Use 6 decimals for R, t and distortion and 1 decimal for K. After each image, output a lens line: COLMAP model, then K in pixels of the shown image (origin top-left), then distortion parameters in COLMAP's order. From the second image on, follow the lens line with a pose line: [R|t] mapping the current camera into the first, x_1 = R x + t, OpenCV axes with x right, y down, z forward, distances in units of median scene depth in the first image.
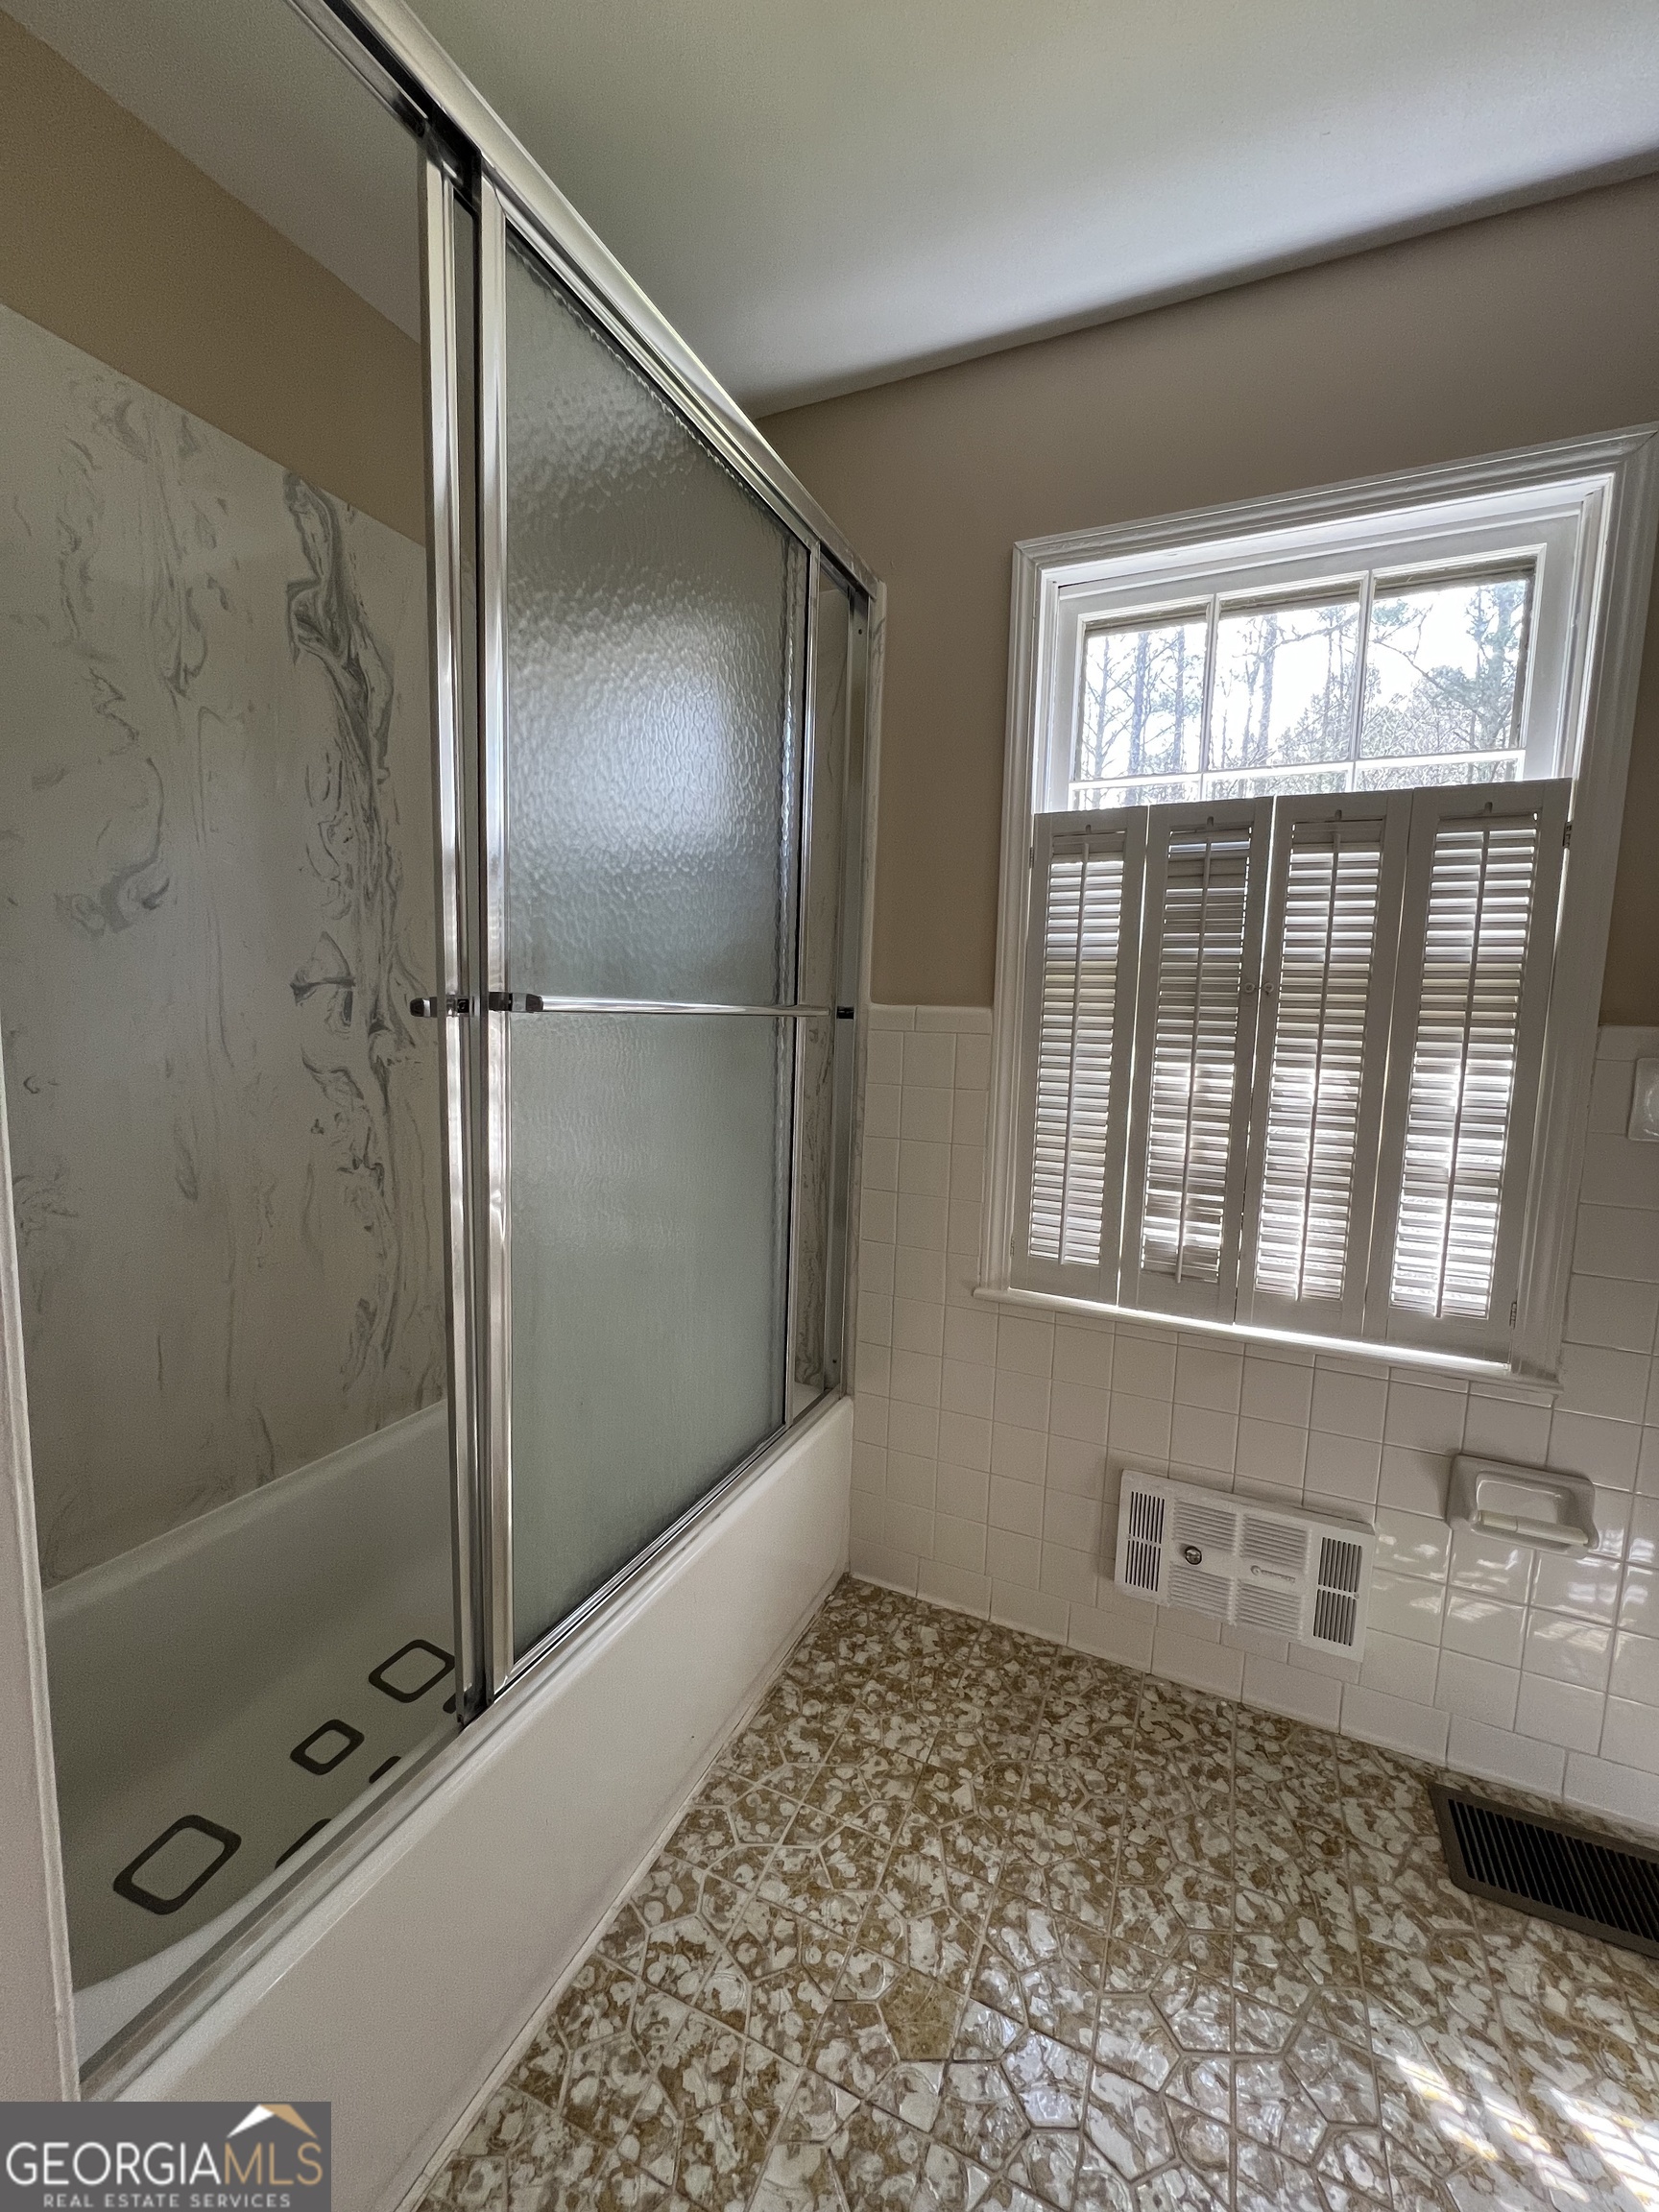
lens RADIAL K [[885.3, 0, 834.5], [0, 885.3, 1102.9], [0, 0, 1]] dist [-0.002717, 0.001197]
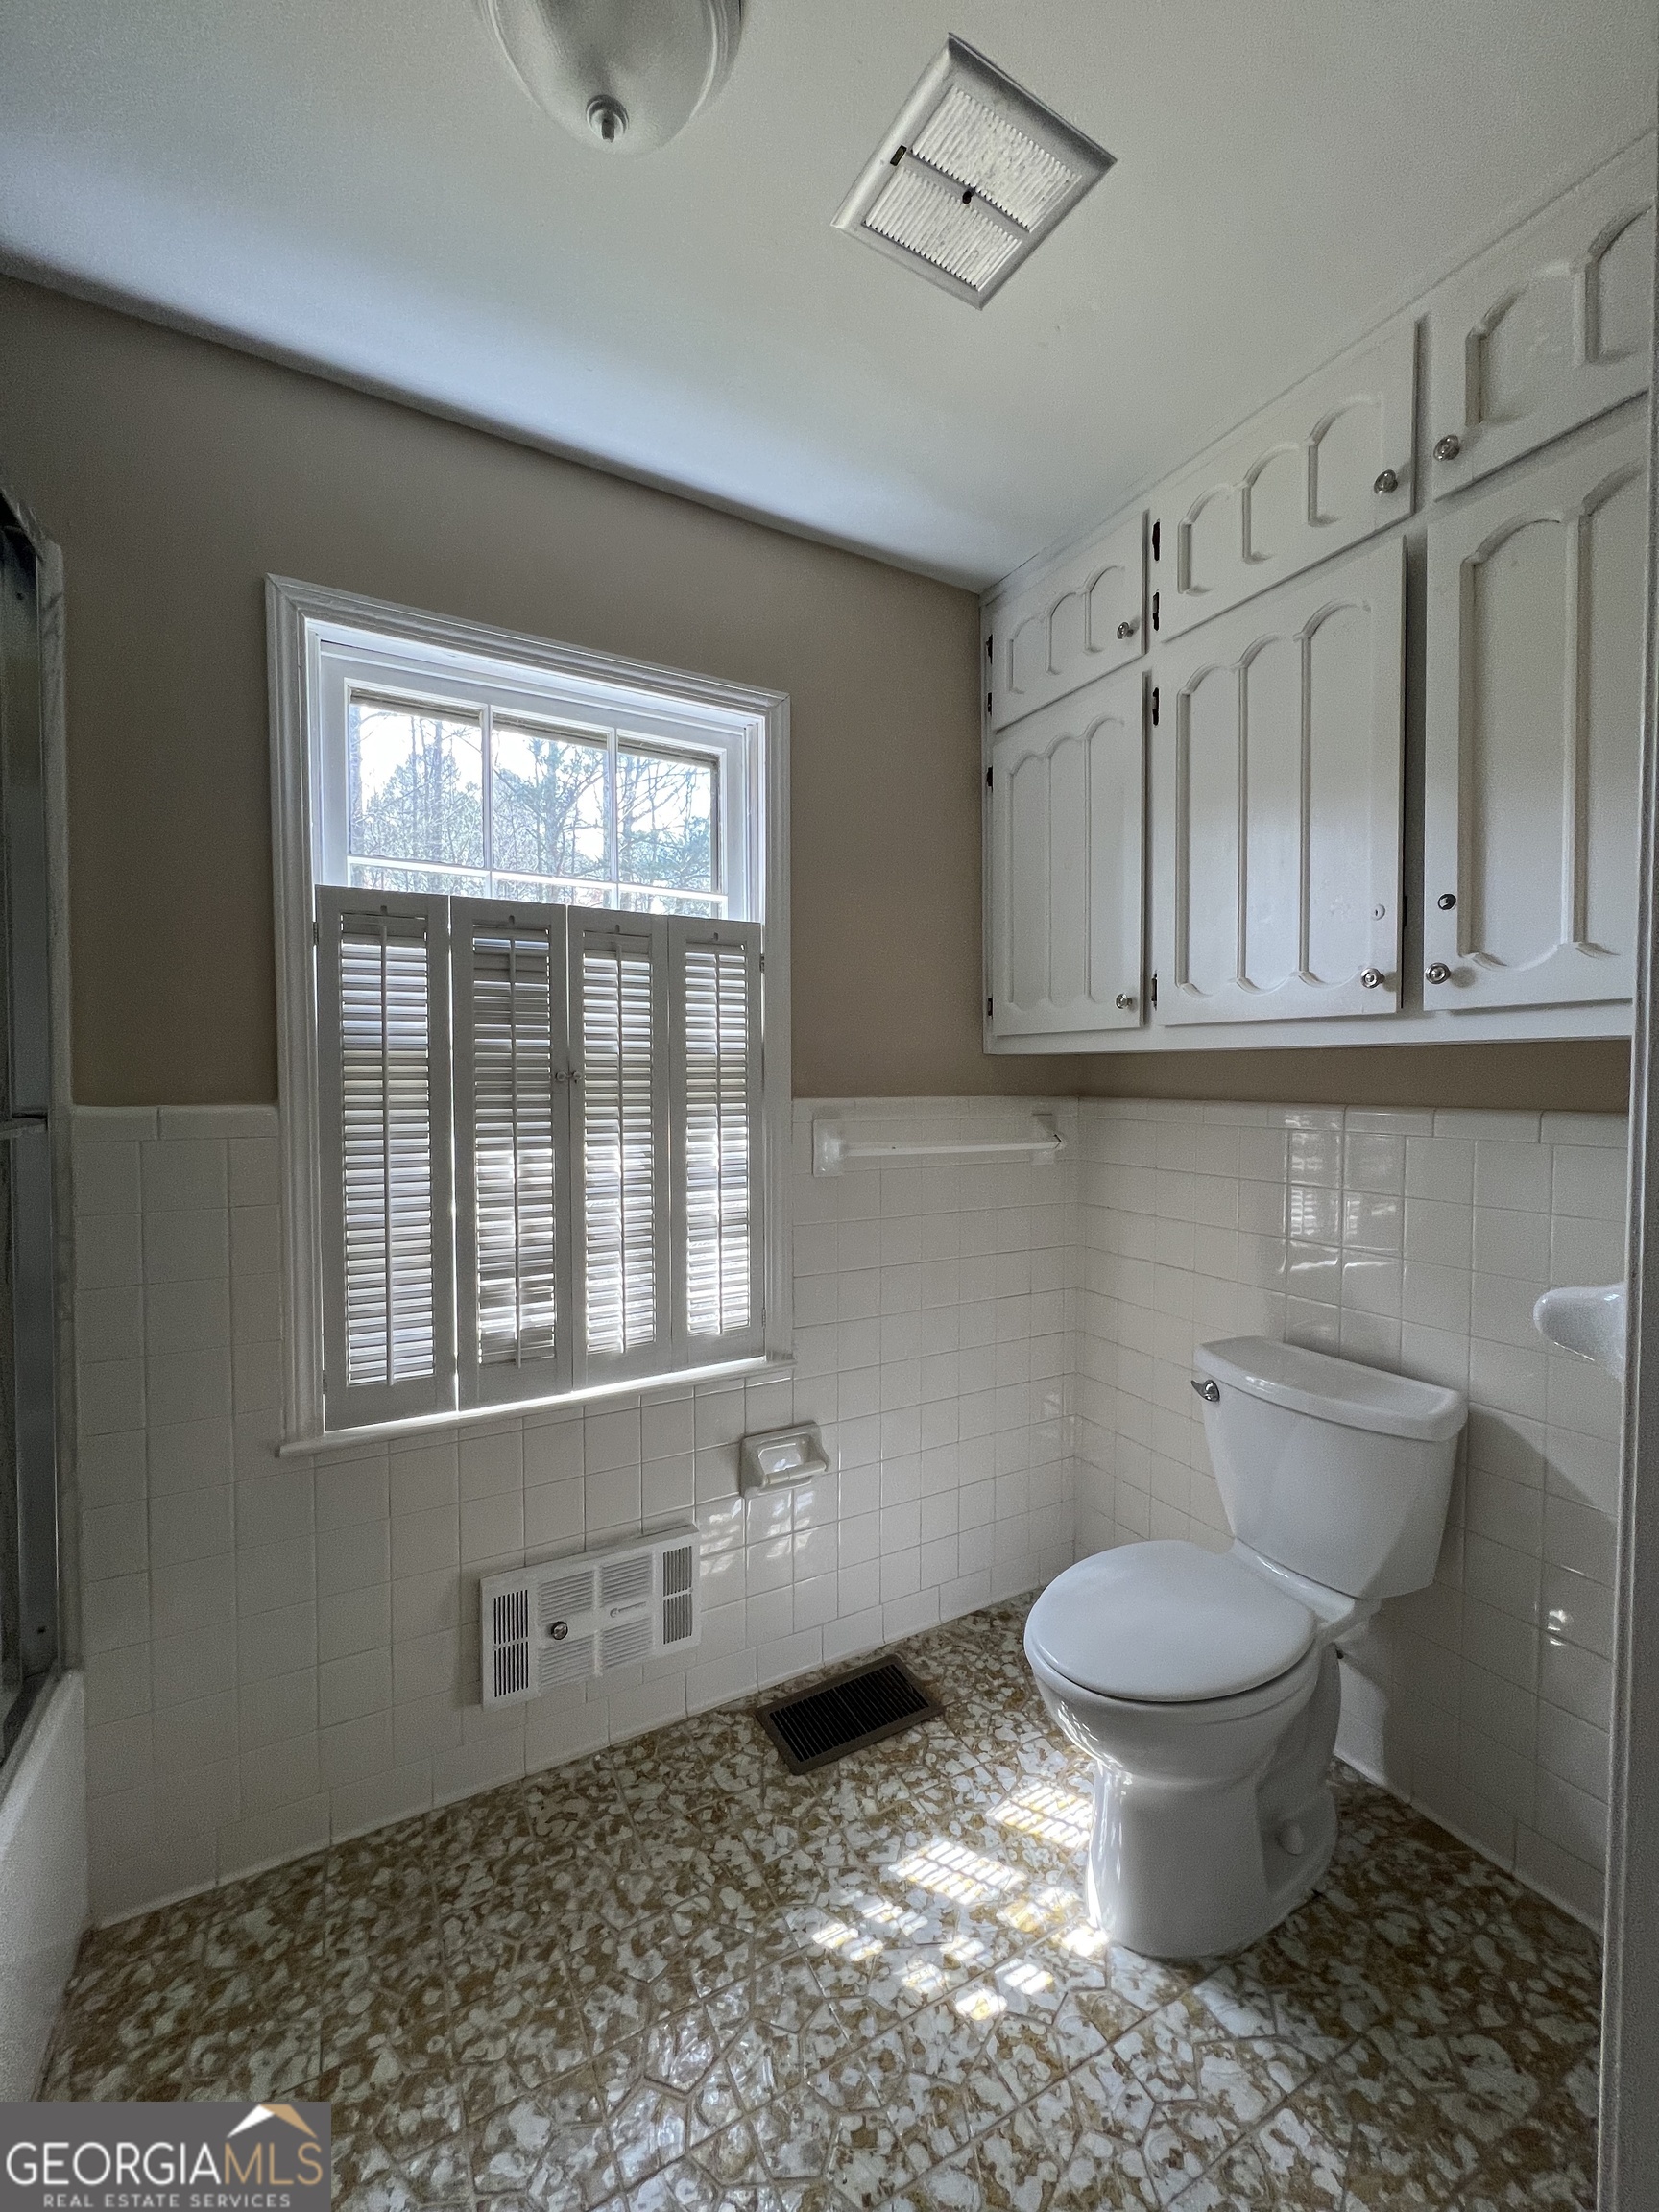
lens RADIAL K [[885.3, 0, 832.2], [0, 885.3, 1102.9], [0, 0, 1]] dist [-0.002717, 0.001197]
pose [[0.596923, -0.053375, 0.800521, -0.201128], [0.104016, 0.994512, -0.011252, -0.051484], [-0.795527, 0.089984, 0.599199, 0.089818]]
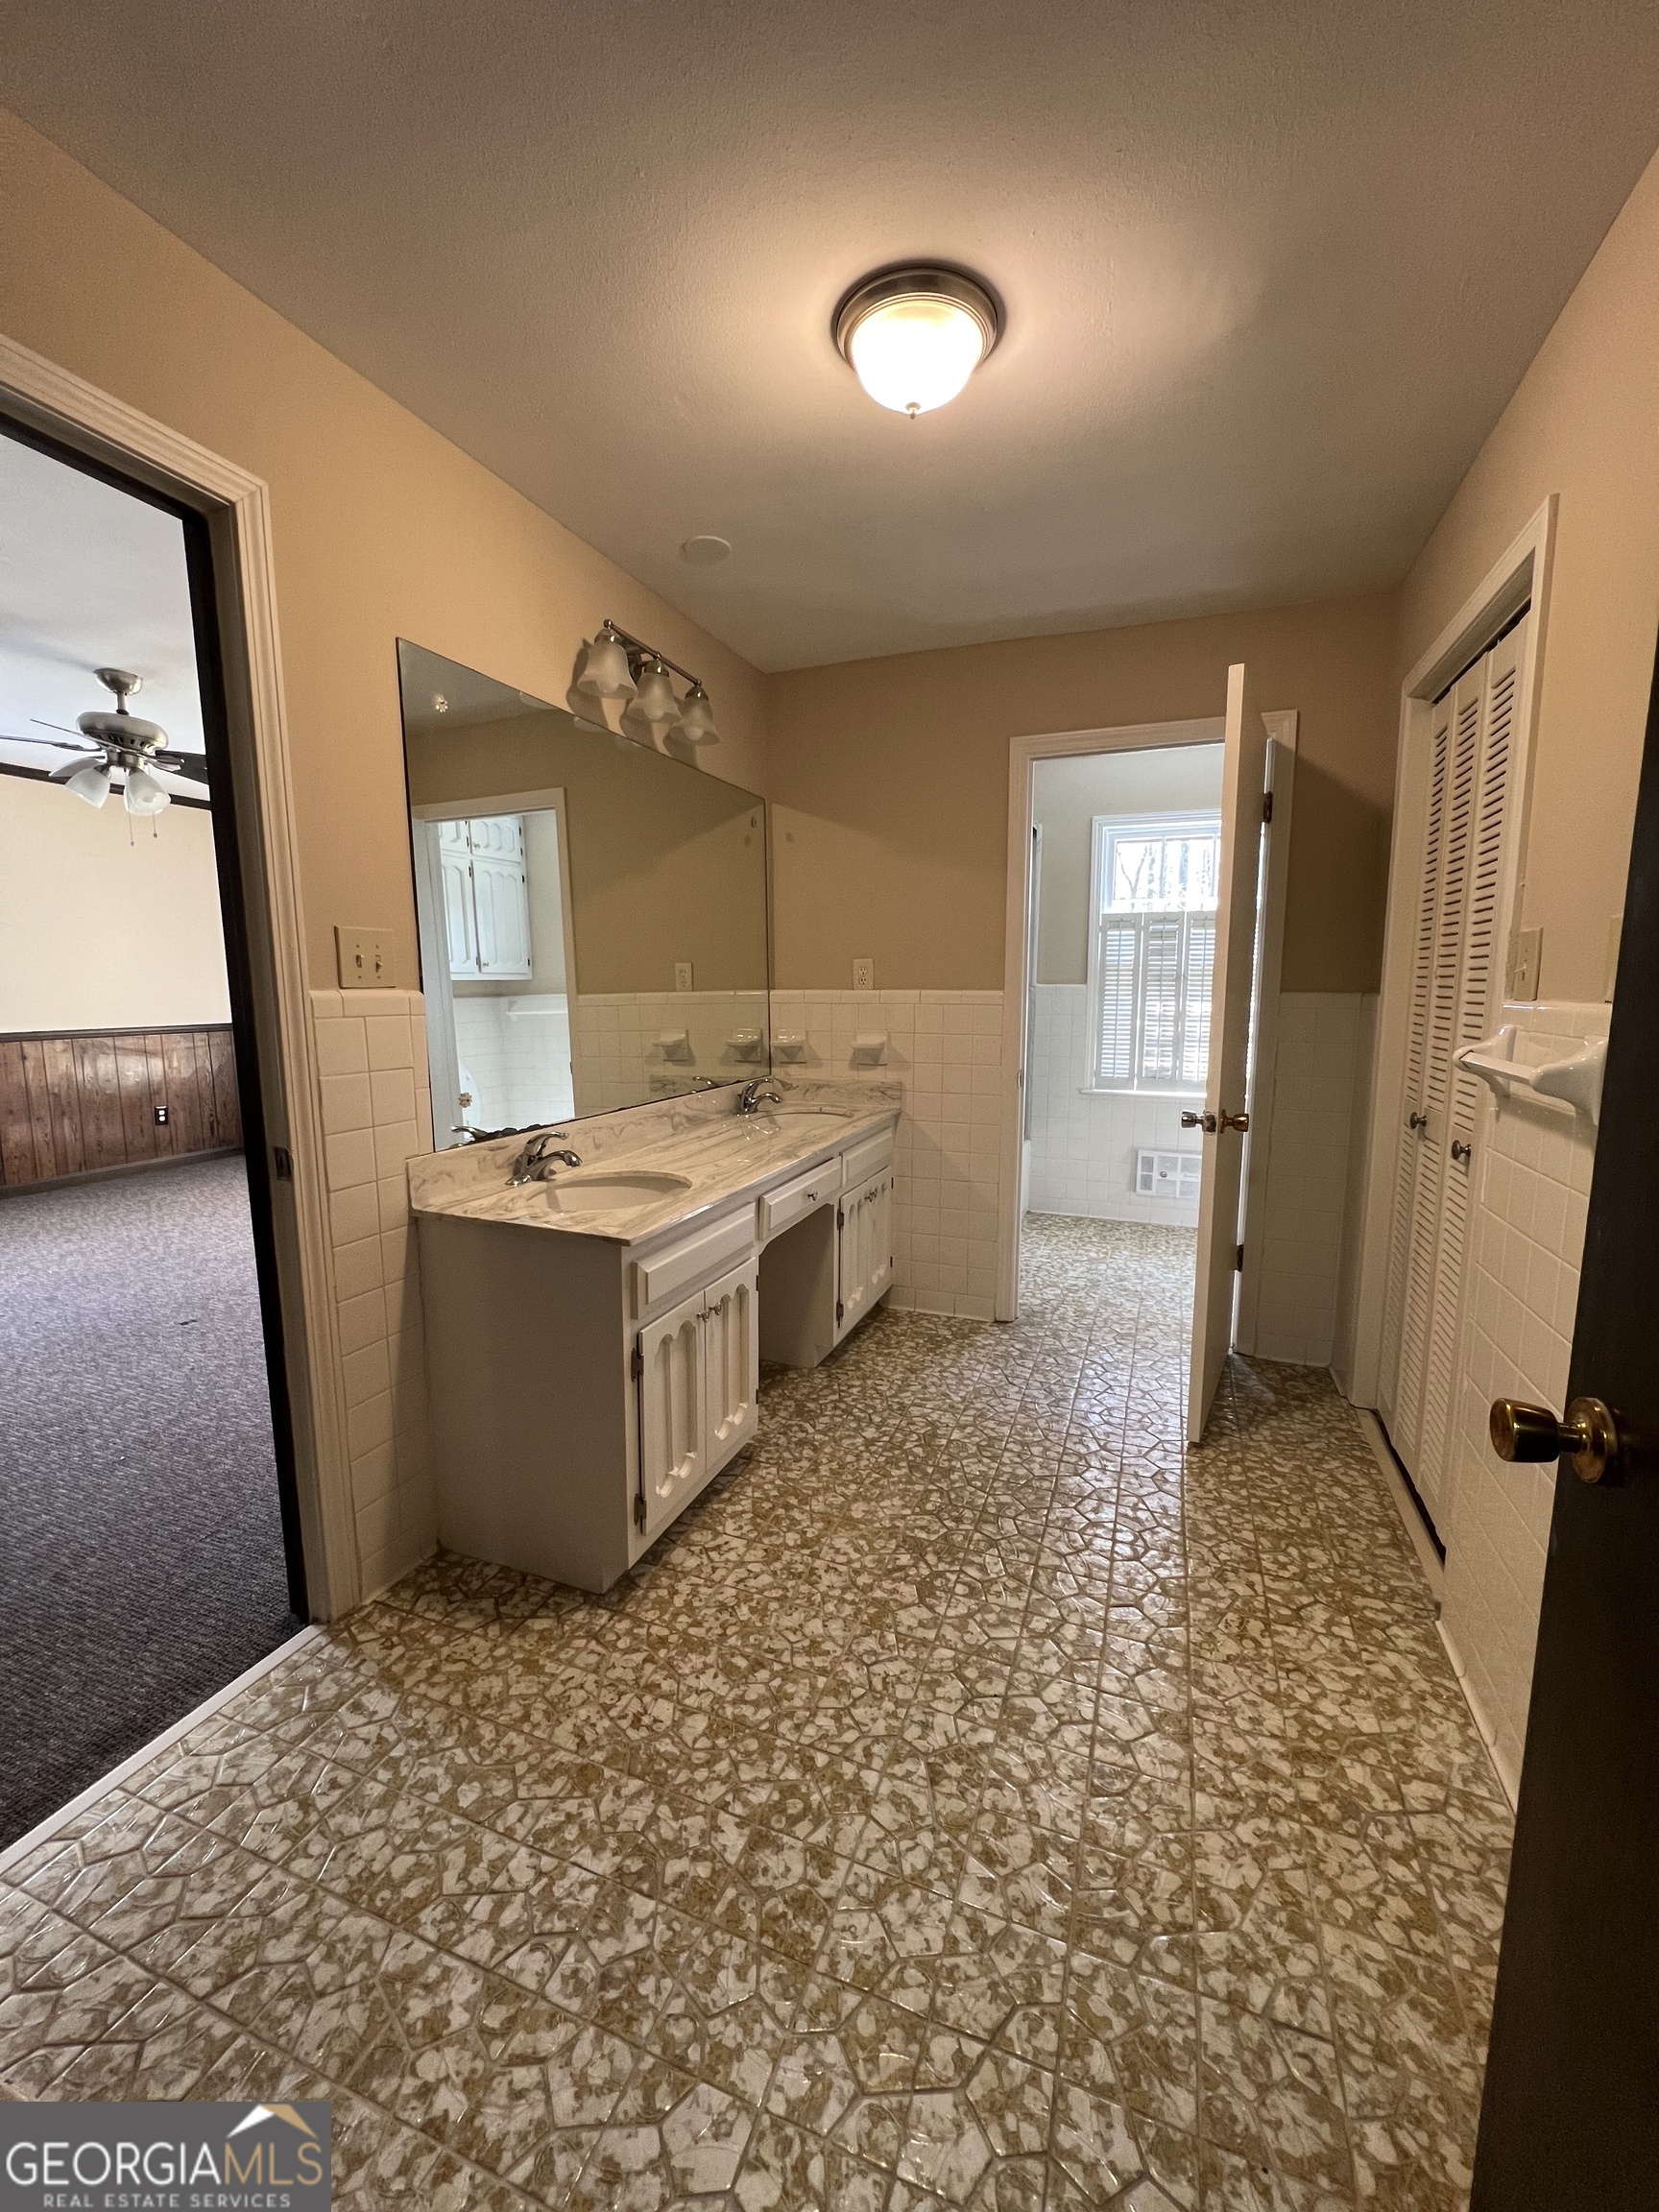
lens RADIAL K [[885.3, 0, 824.1], [0, 885.3, 1099.5], [0, 0, 1]] dist [-0.002717, 0.001197]
pose [[0.998197, -0.034658, 0.049010, -0.871882], [0.033329, 0.999061, 0.027688, 0.162167], [-0.049924, -0.026005, 0.998414, -1.900231]]
